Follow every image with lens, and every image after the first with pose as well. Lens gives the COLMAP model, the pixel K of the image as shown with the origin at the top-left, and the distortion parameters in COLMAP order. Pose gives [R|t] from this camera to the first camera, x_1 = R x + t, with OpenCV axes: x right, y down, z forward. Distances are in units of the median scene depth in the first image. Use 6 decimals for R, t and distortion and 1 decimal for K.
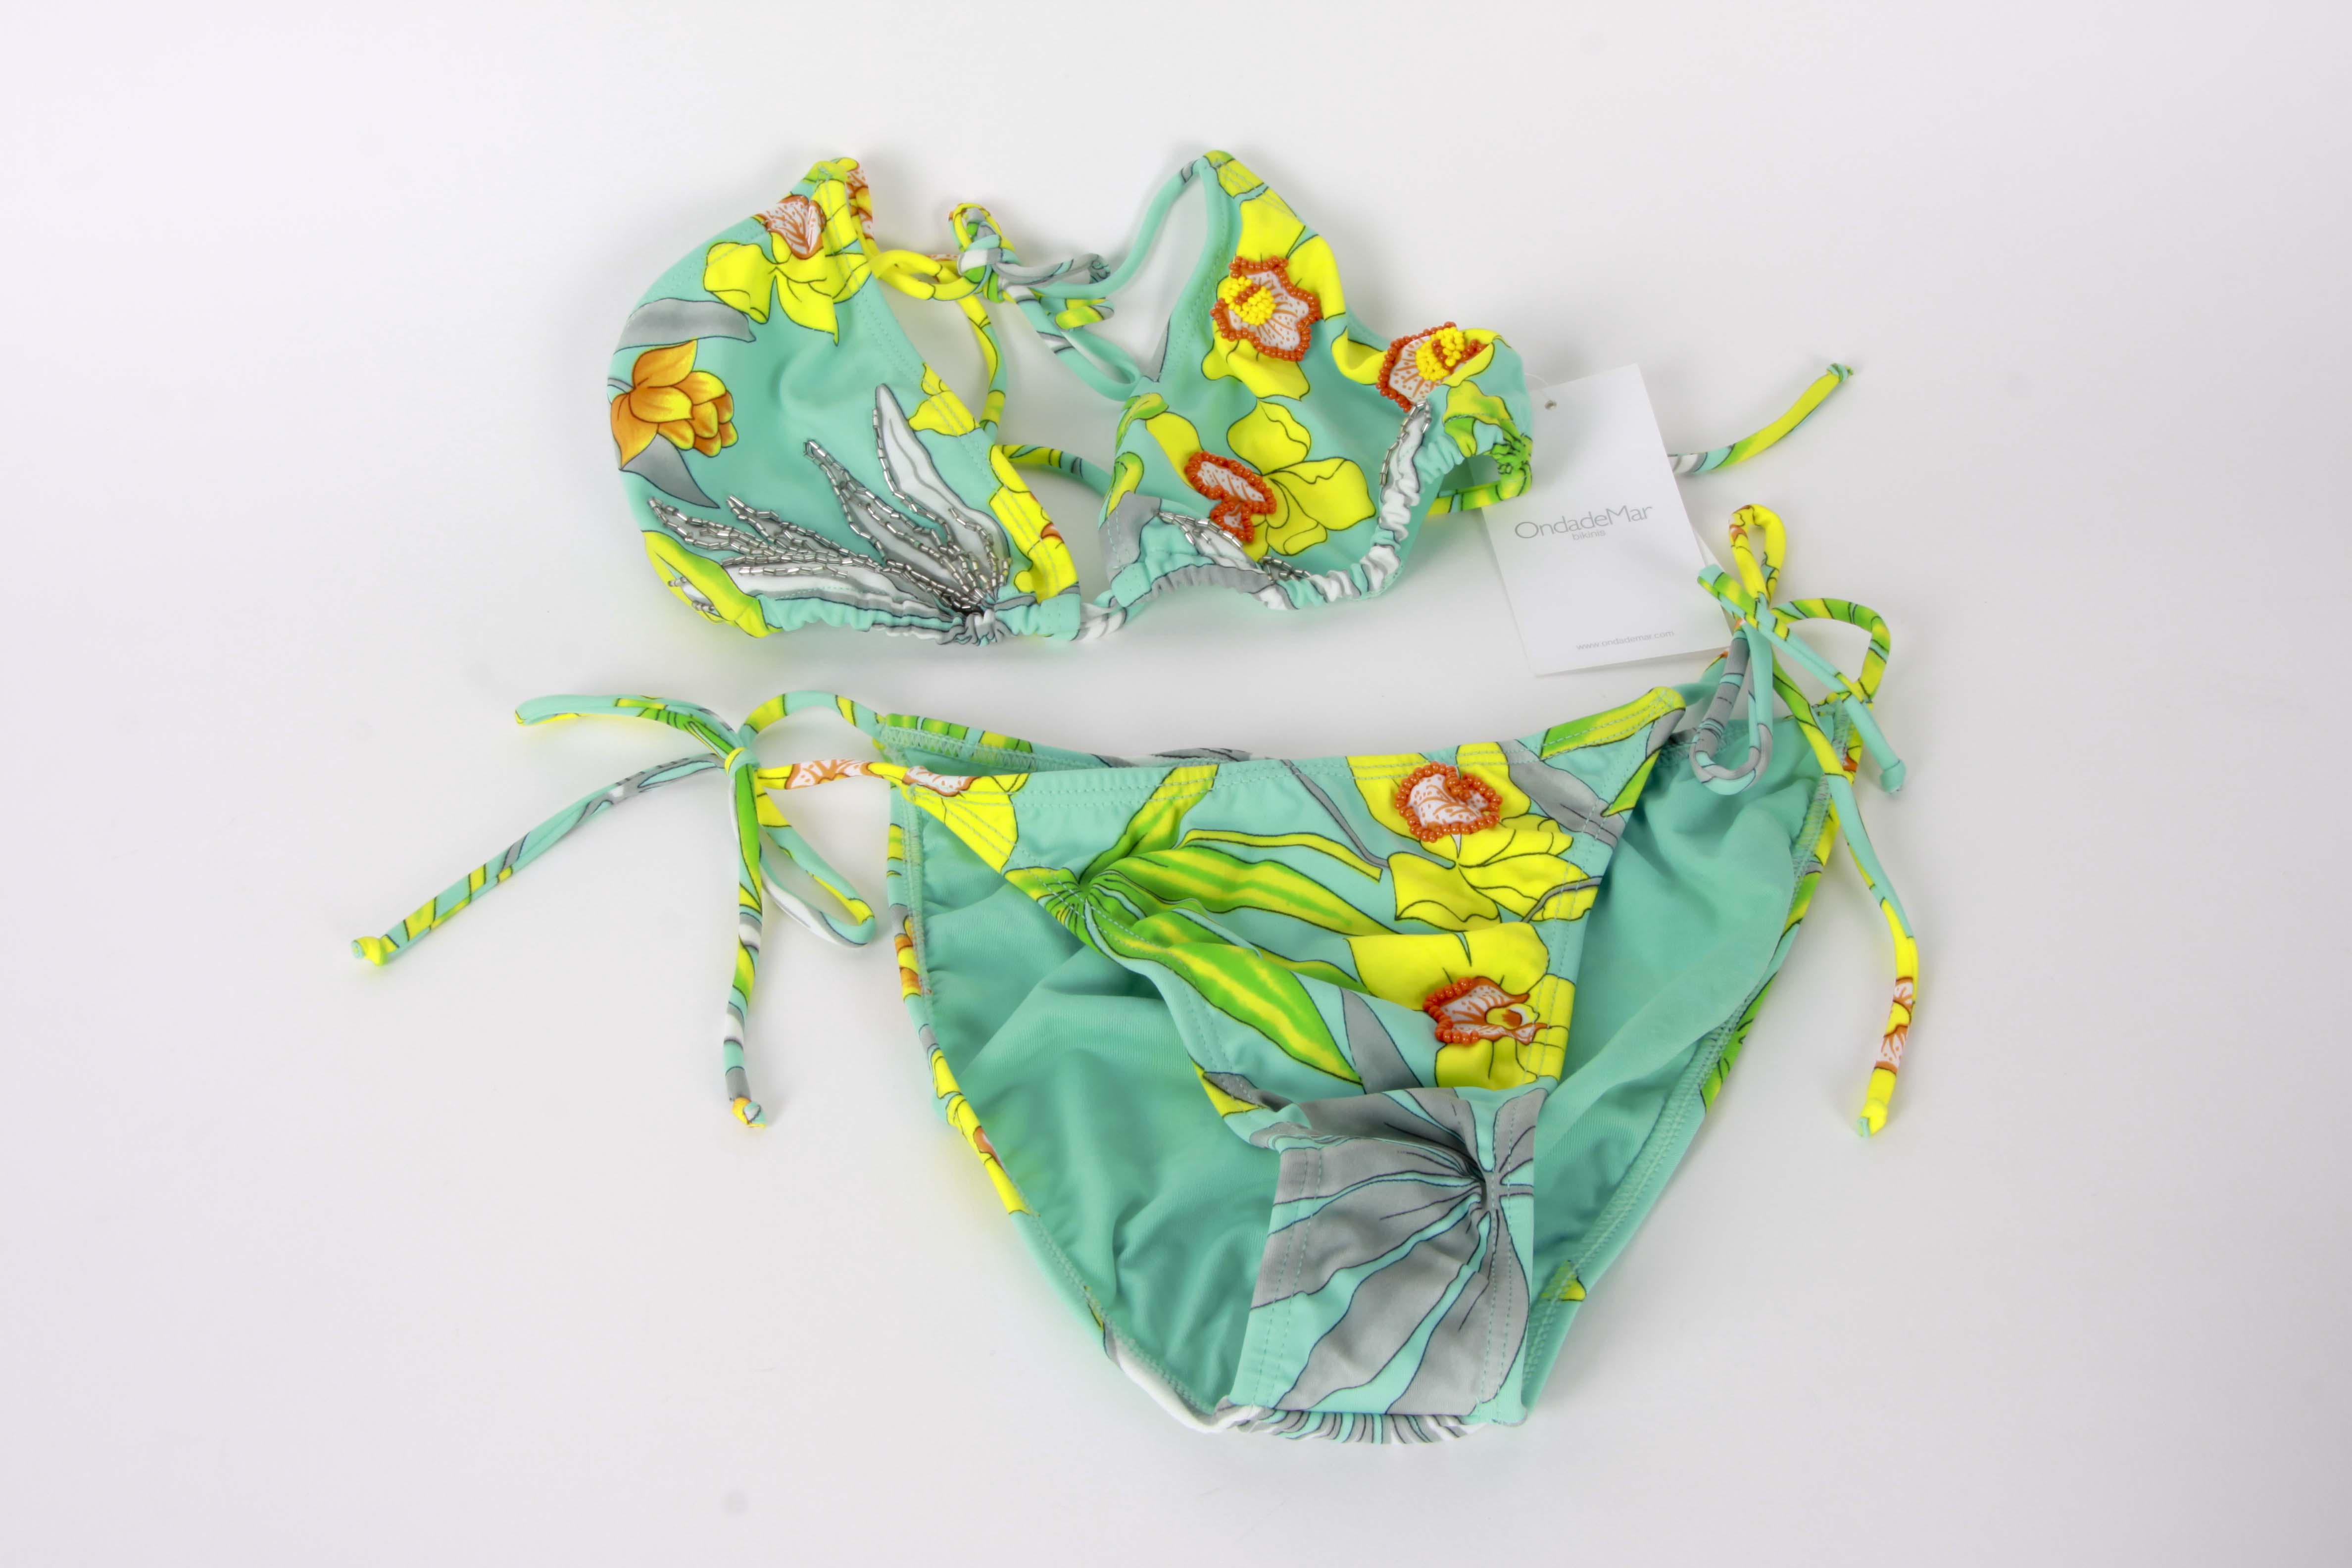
lens RADIAL K [[2458.0, 0, 1172.3], [0, 2458.0, 677.6], [0, 0, 1]] dist [-0.149776, 0.109215]
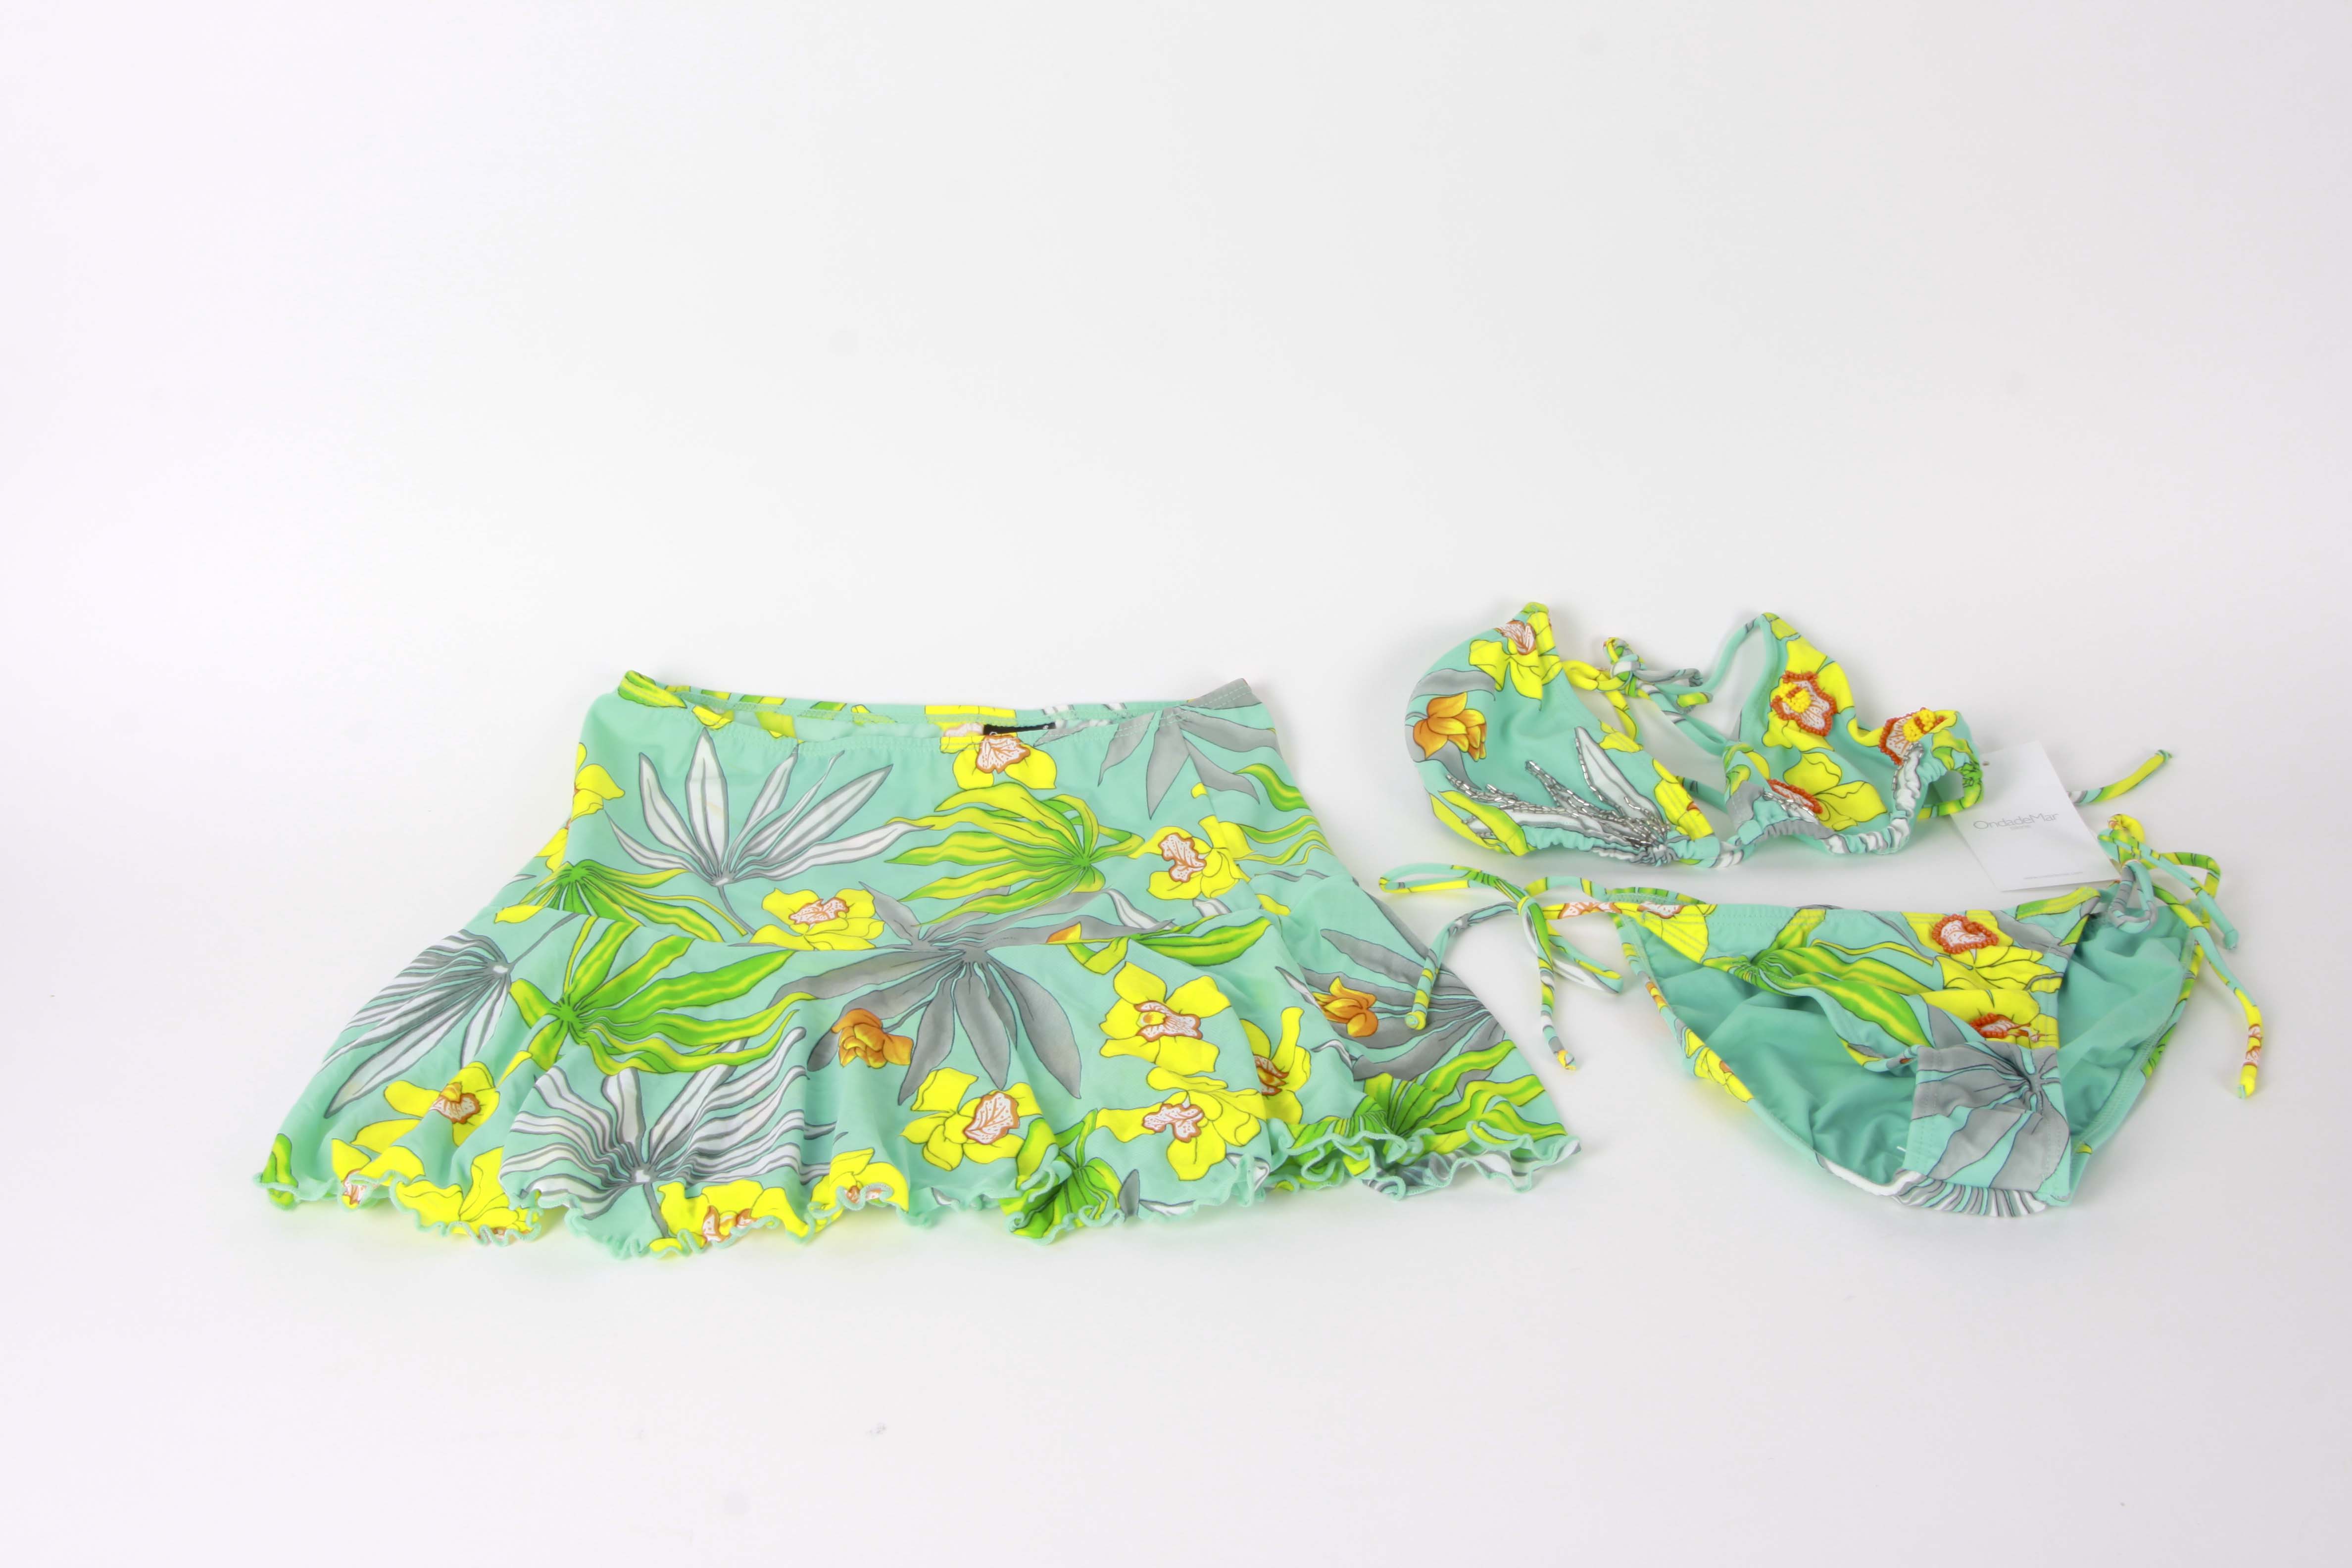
lens RADIAL K [[2458.0, 0, 1172.3], [0, 2458.0, 677.6], [0, 0, 1]] dist [-0.149776, 0.109215]
pose [[0.997227, 0.041966, -0.061466, -0.306900], [-0.060568, 0.937548, -0.342542, 0.447991], [0.043252, 0.345315, 0.937490, -0.574535]]
